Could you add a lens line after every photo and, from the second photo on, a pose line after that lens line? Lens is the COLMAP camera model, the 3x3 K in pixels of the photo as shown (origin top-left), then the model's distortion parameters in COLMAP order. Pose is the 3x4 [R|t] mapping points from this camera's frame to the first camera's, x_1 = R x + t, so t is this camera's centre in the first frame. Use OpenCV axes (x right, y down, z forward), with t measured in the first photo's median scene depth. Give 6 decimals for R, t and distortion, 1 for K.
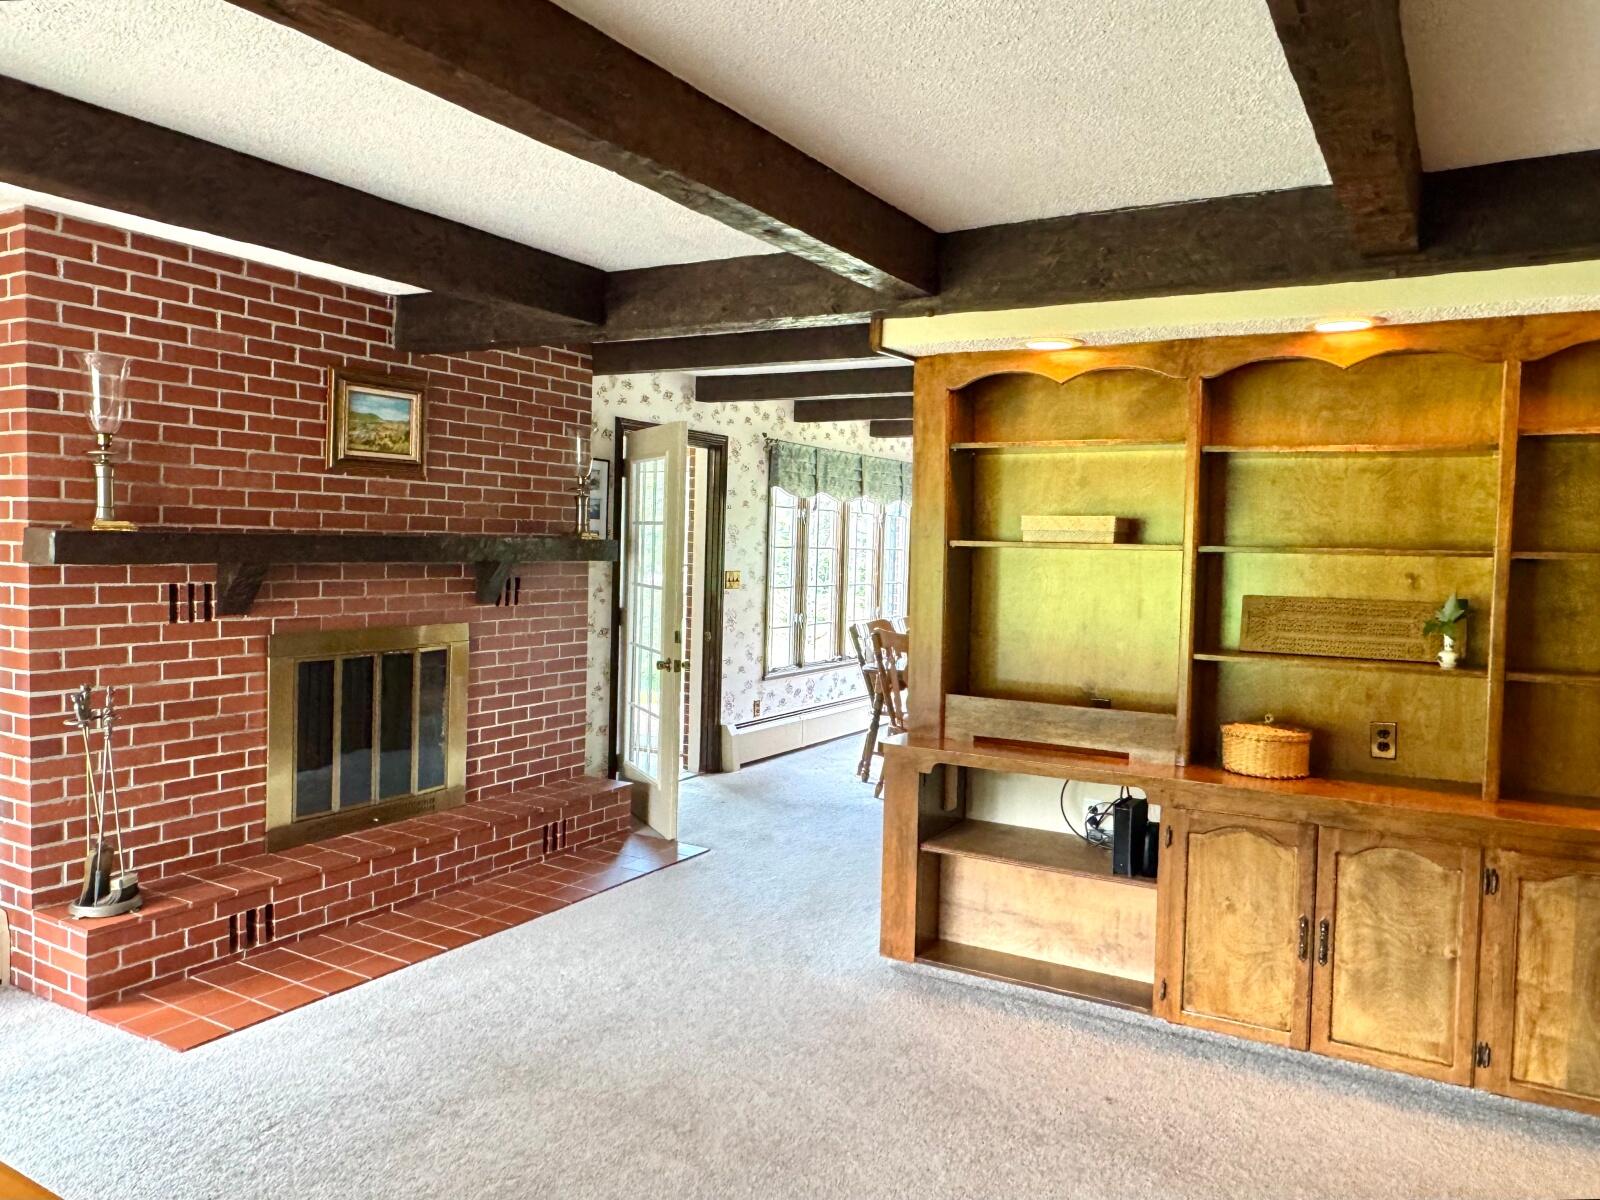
lens RADIAL K [[1128.9, 0, 809.1], [0, 1128.9, 611.0], [0, 0, 1]] dist [-0.076538, 0.063498]
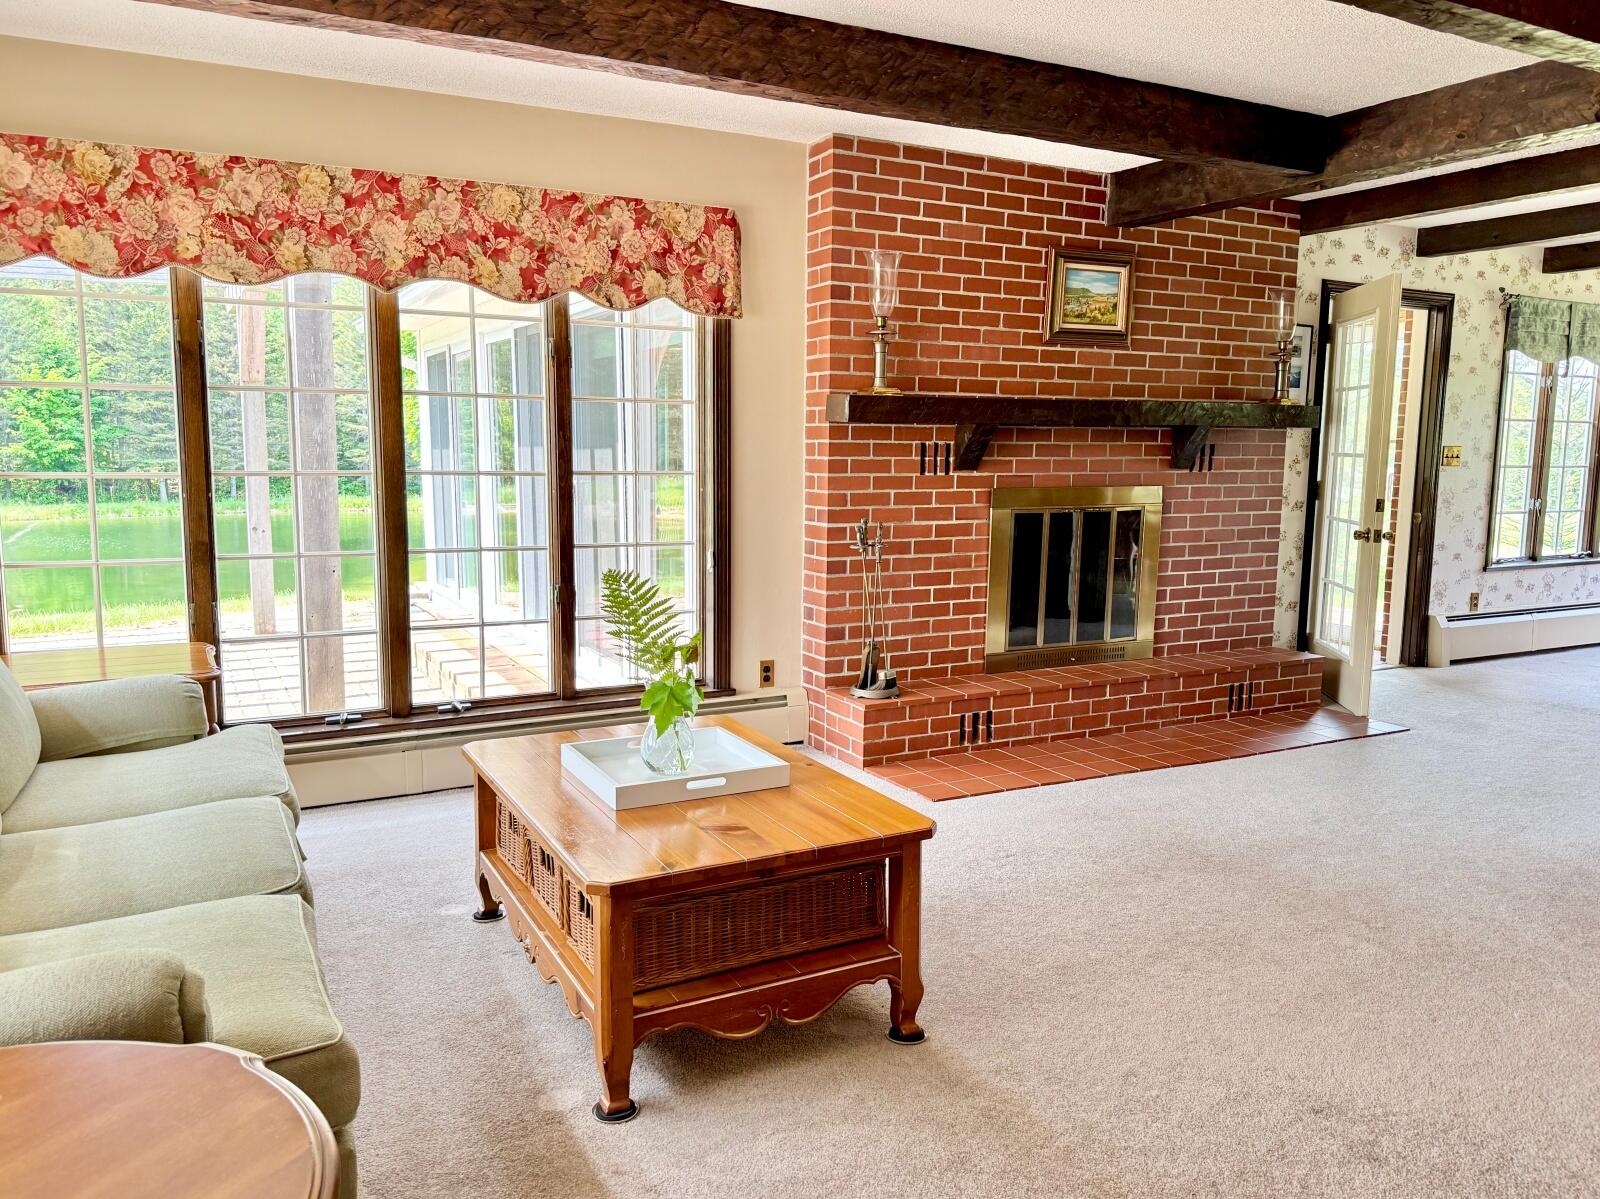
lens RADIAL K [[1165.7, 0, 798.5], [0, 1165.7, 606.5], [0, 0, 1]] dist [0.084929, -0.112867]
pose [[0.844006, 0.049752, -0.534021, 0.004628], [-0.015467, 0.997532, 0.068491, 0.060750], [0.536110, -0.049547, 0.842693, -0.143468]]
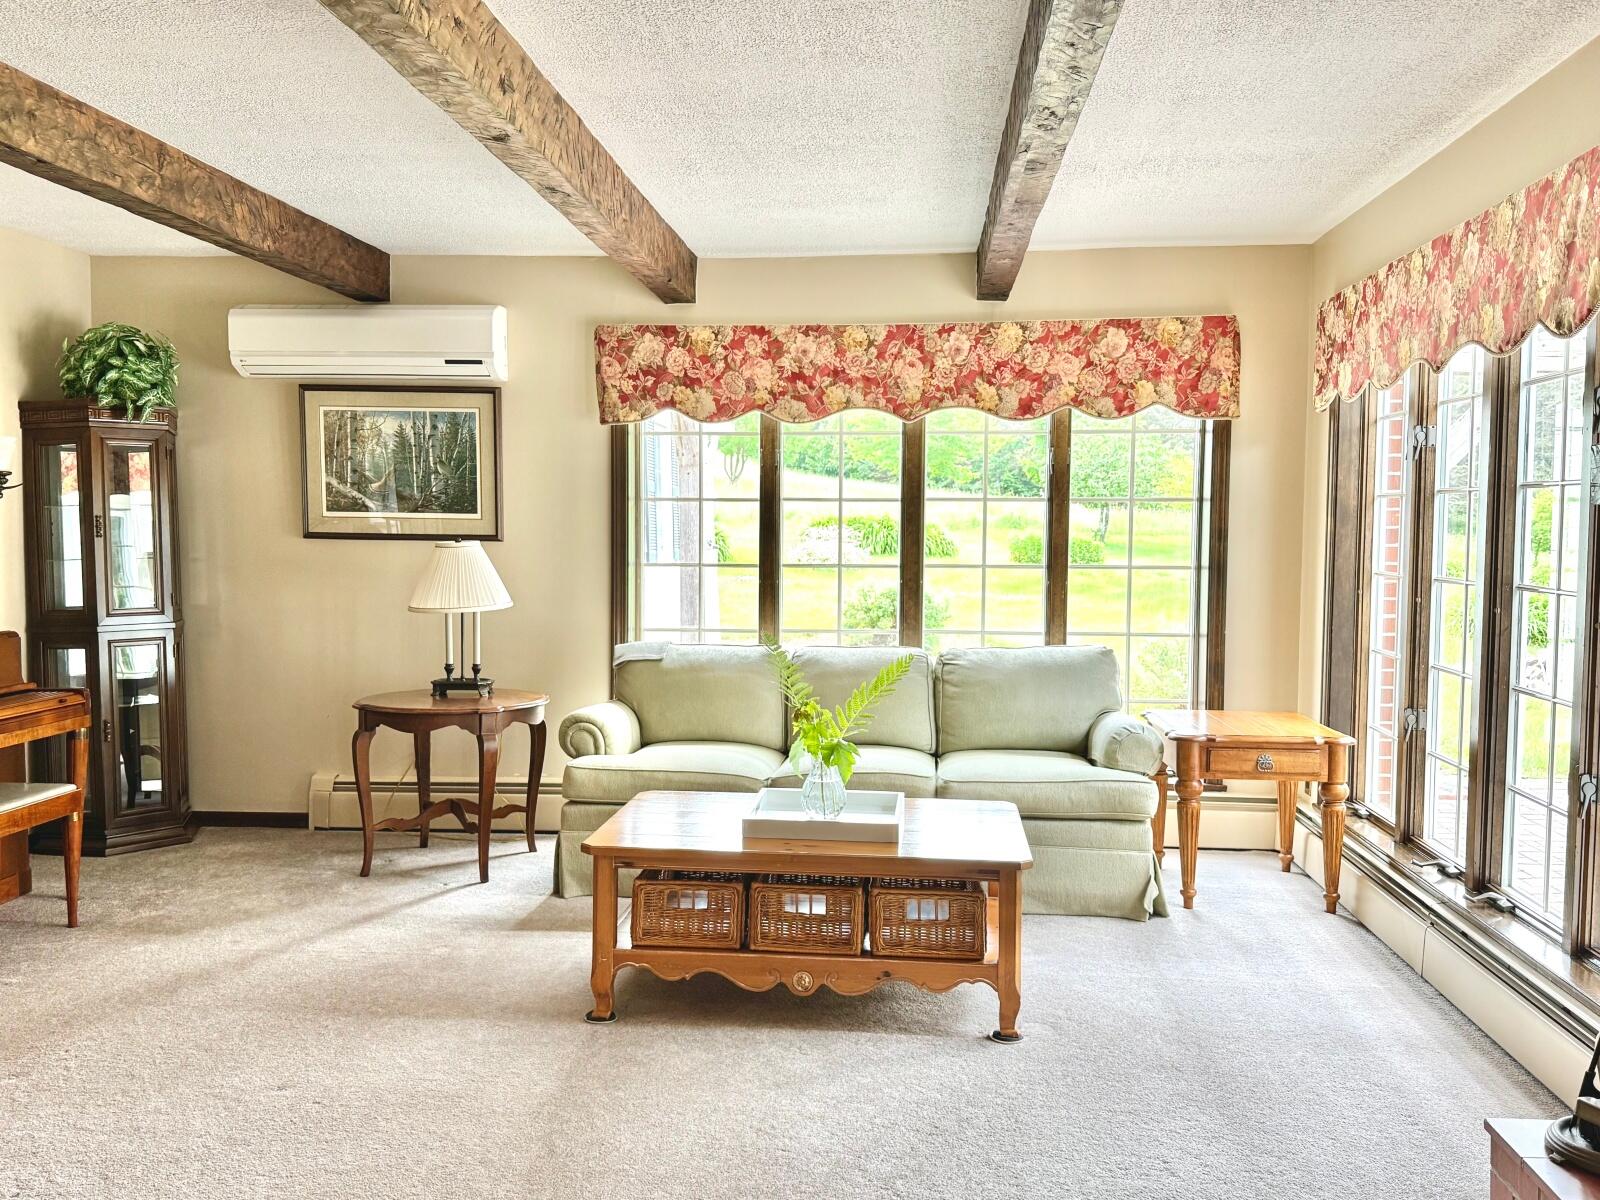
lens RADIAL K [[1382.1, 0, 800.0], [0, 1382.1, 600.0], [0, 0, 1]] dist [0.176216, -0.313514]
pose [[-0.908882, -0.012665, -0.416861, -0.001119], [-0.060892, 0.992857, 0.102598, -0.034762], [0.412584, 0.118633, -0.903162, 1.134650]]
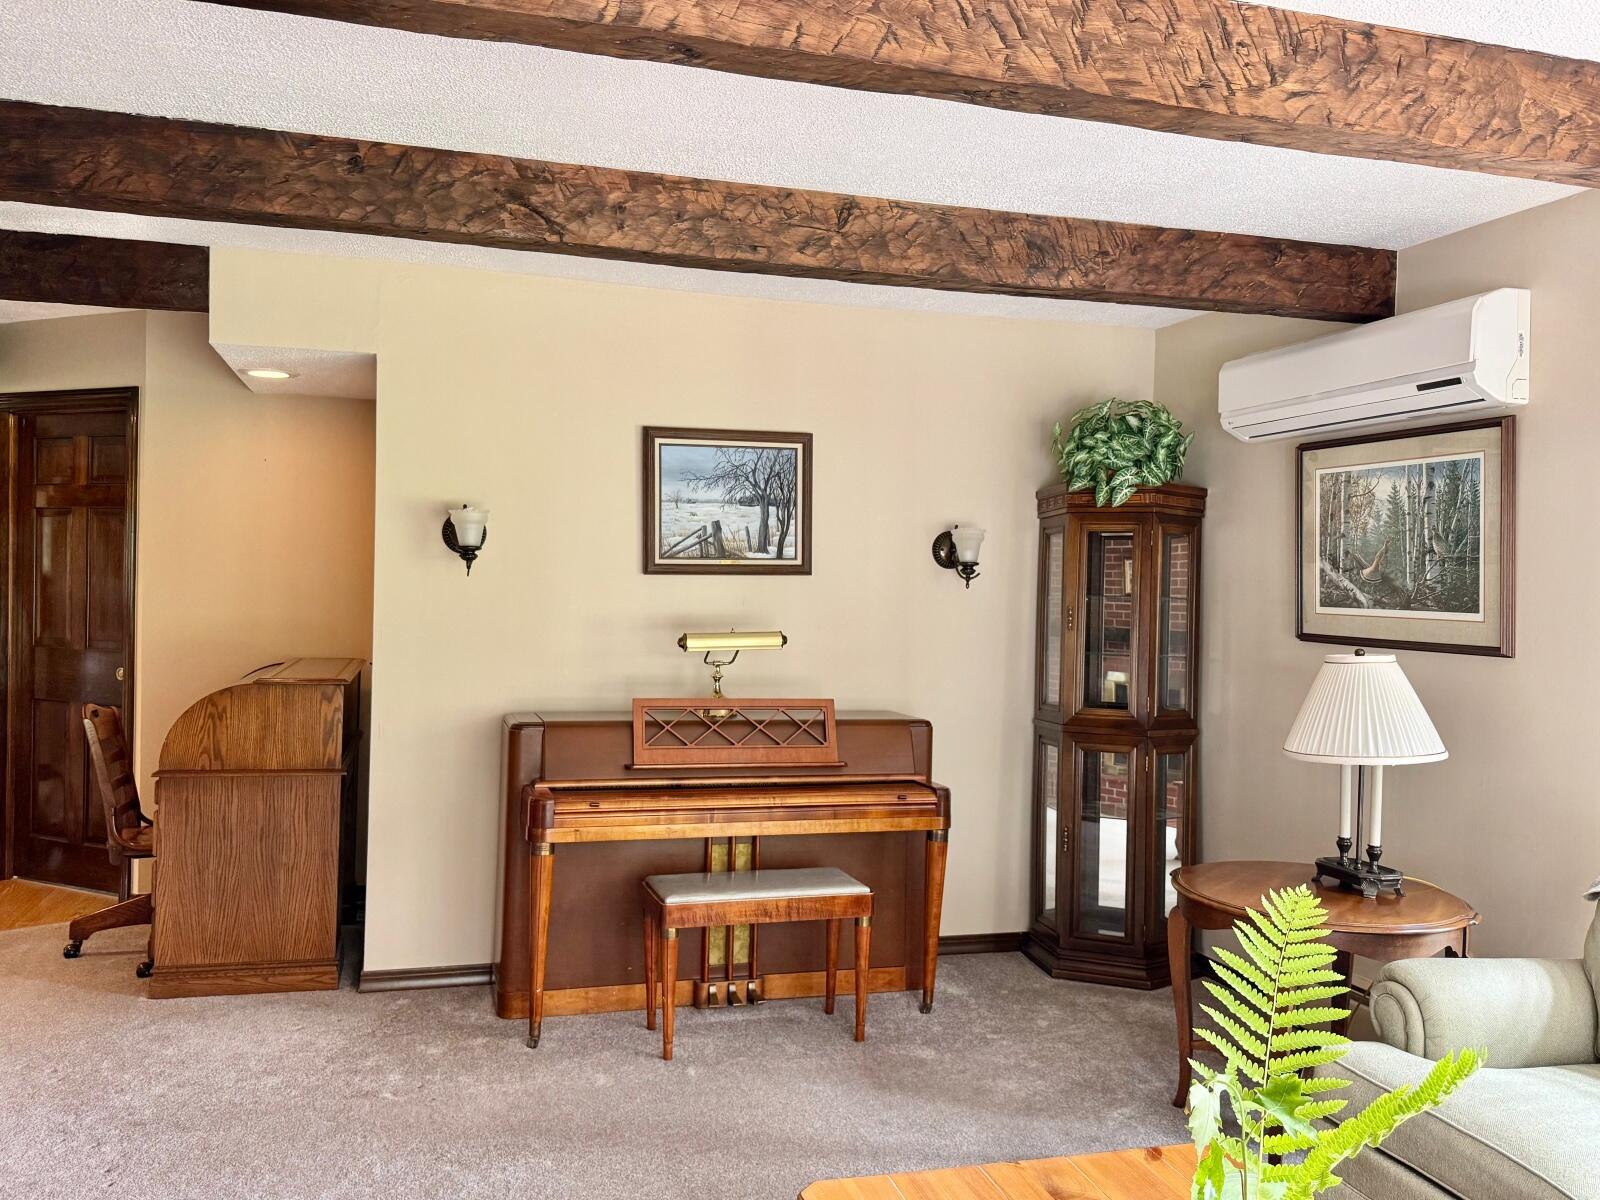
lens RADIAL K [[1275.5, 0, 802.0], [0, 1275.5, 593.1], [0, 0, 1]] dist [0.124595, -0.229642]
pose [[-0.709599, -0.050842, 0.702769, -0.536569], [0.003745, 0.997107, 0.075917, -0.035867], [-0.704595, 0.056502, -0.707356, 0.654786]]
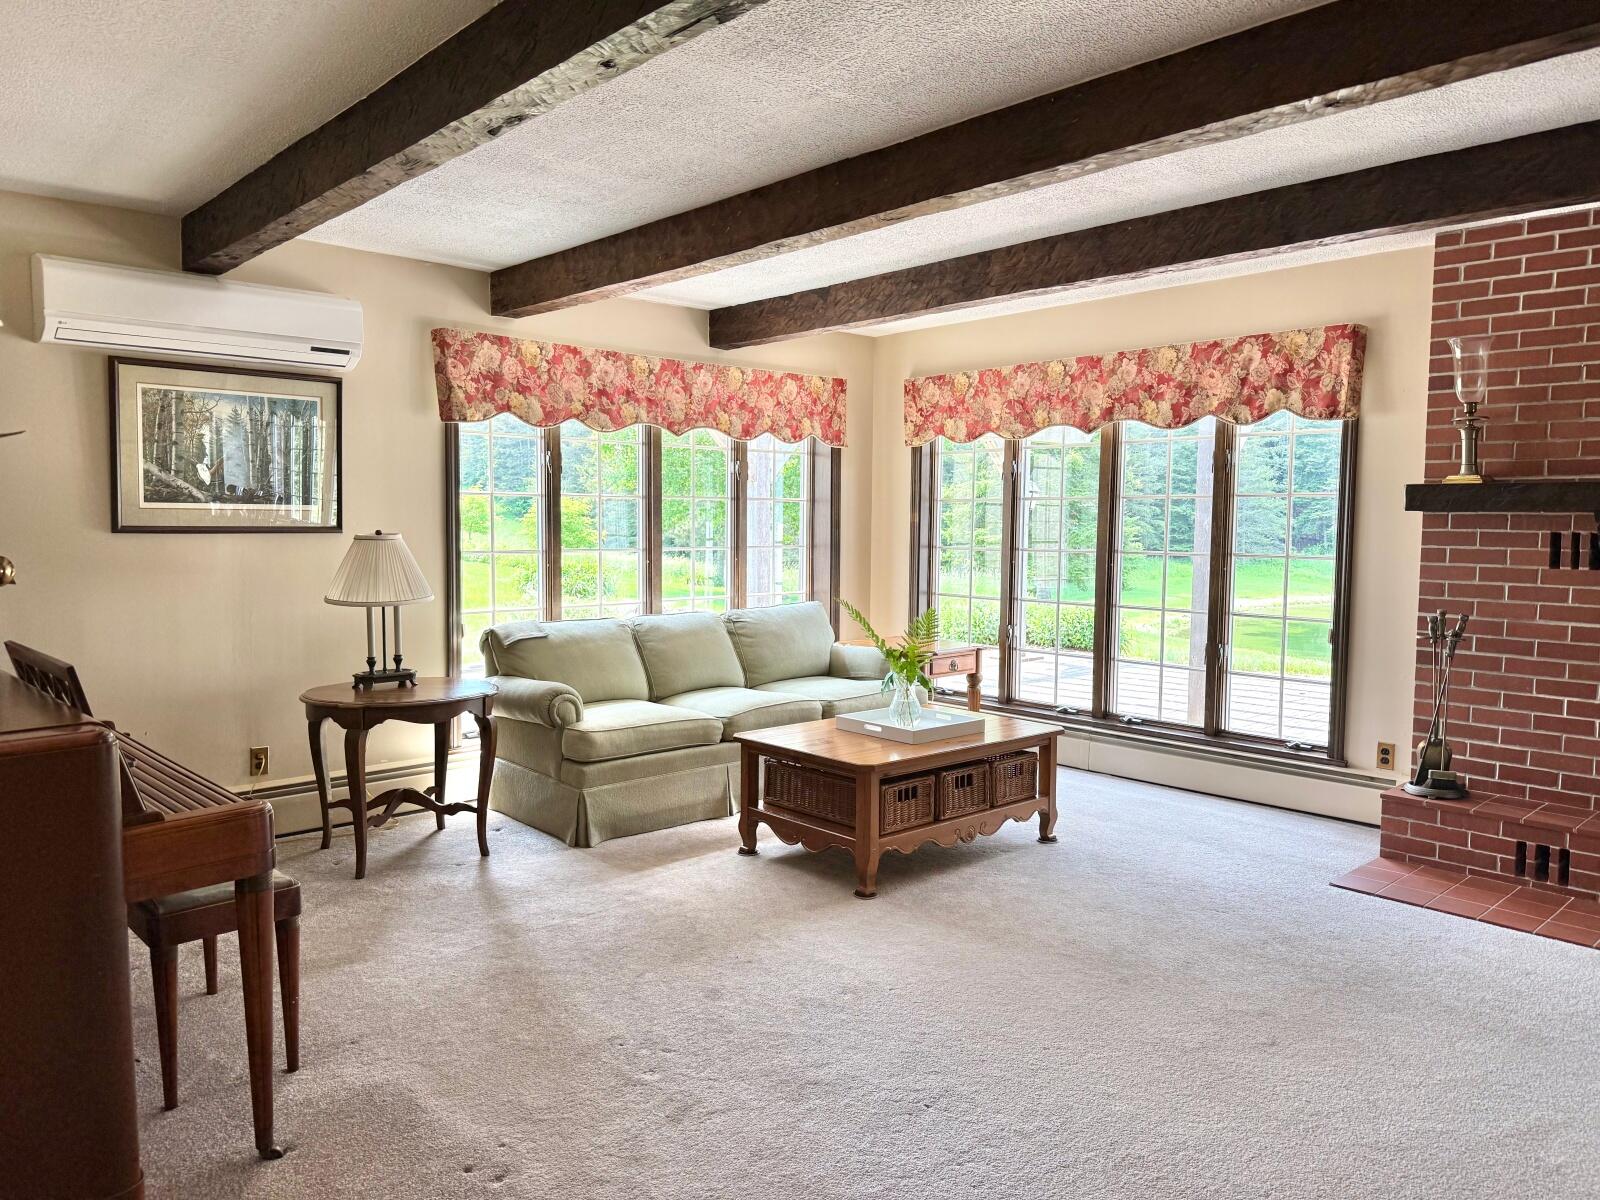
lens RADIAL K [[1114.7, 0, 816.7], [0, 1114.7, 603.6], [0, 0, 1]] dist [0.074052, -0.132470]
pose [[-0.290631, 0.038147, -0.956074, 0.594375], [-0.077445, 0.994989, 0.063242, 0.027275], [0.953696, 0.092423, -0.286221, 0.550468]]
